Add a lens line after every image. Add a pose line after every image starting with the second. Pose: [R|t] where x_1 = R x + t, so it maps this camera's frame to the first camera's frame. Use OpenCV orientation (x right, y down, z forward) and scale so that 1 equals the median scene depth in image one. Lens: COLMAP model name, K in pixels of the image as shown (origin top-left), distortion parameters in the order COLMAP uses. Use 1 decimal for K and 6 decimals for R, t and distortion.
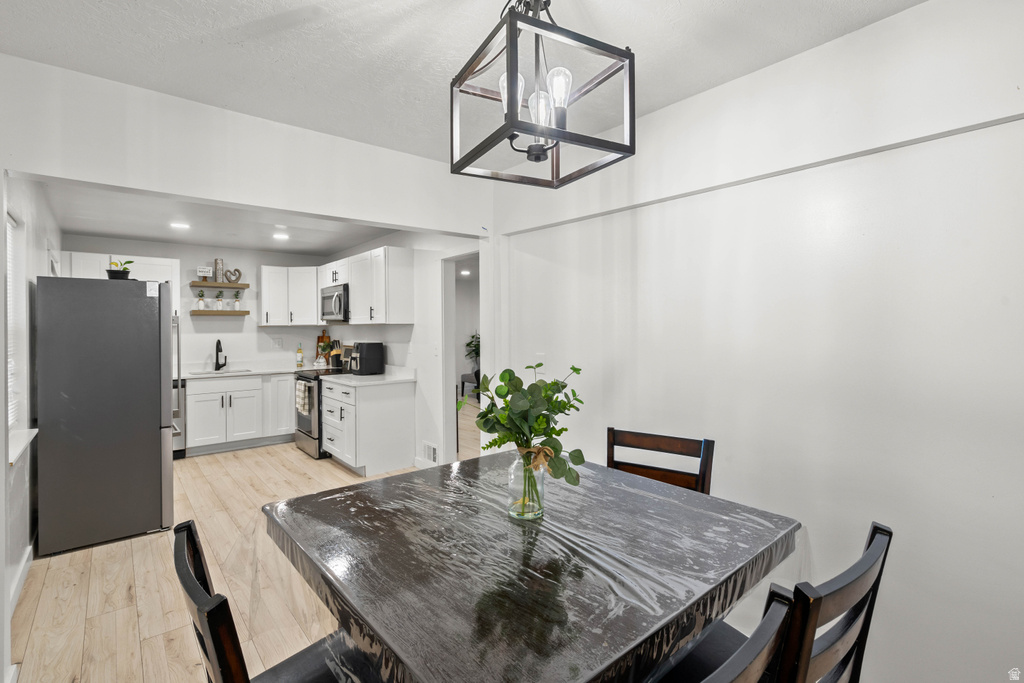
lens RADIAL K [[470.0, 0, 511.7], [0, 470.0, 329.3], [0, 0, 1]] dist [-0.000843, 0.000046]
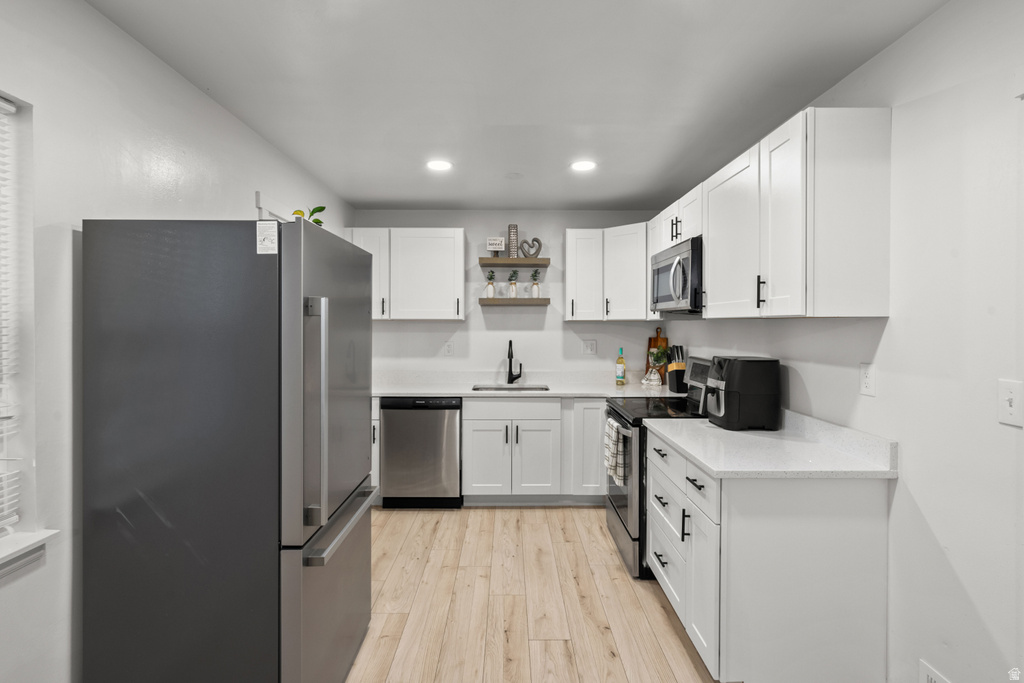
lens RADIAL K [[492.5, 0, 509.9], [0, 492.5, 327.3], [0, 0, 1]] dist [0.000888, 0.000091]
pose [[0.770313, 0.013393, -0.637525, -0.157990], [-0.010412, 0.999910, 0.008425, -0.003209], [0.637581, 0.000148, 0.770383, 0.434621]]
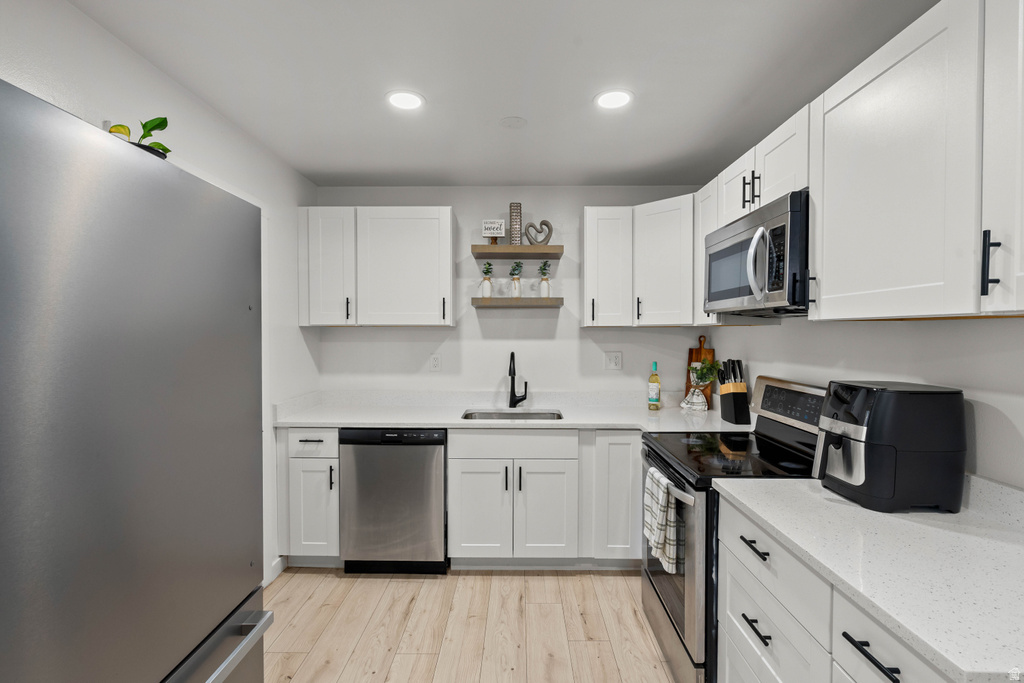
lens RADIAL K [[477.7, 0, 513.3], [0, 477.7, 343.9], [0, 0, 1]] dist [0.000130, 0.000571]
pose [[0.759869, 0.022821, -0.649676, -0.264613], [-0.008047, 0.999637, 0.025703, -0.001623], [0.650026, -0.014303, 0.759777, 0.580350]]
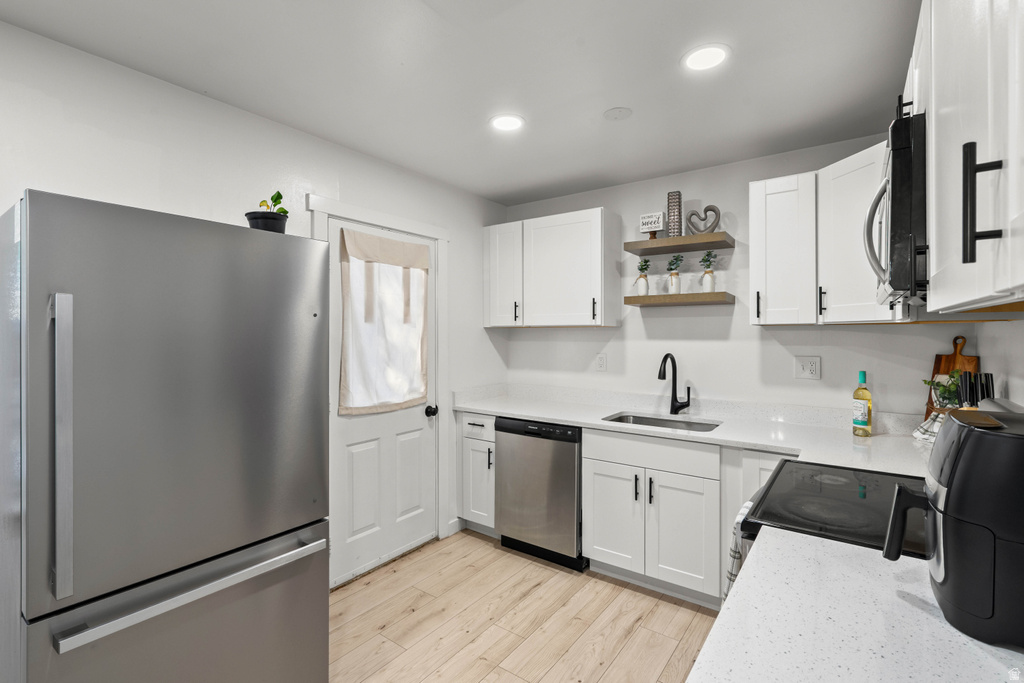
lens RADIAL K [[472.5, 0, 511.5], [0, 472.5, 334.3], [0, 0, 1]] dist [-0.000761, 0.000185]
pose [[0.244666, 0.009742, -0.969558, -0.177477], [-0.004289, 0.999951, 0.008965, -0.002276], [0.969598, 0.001965, 0.244696, 0.714047]]
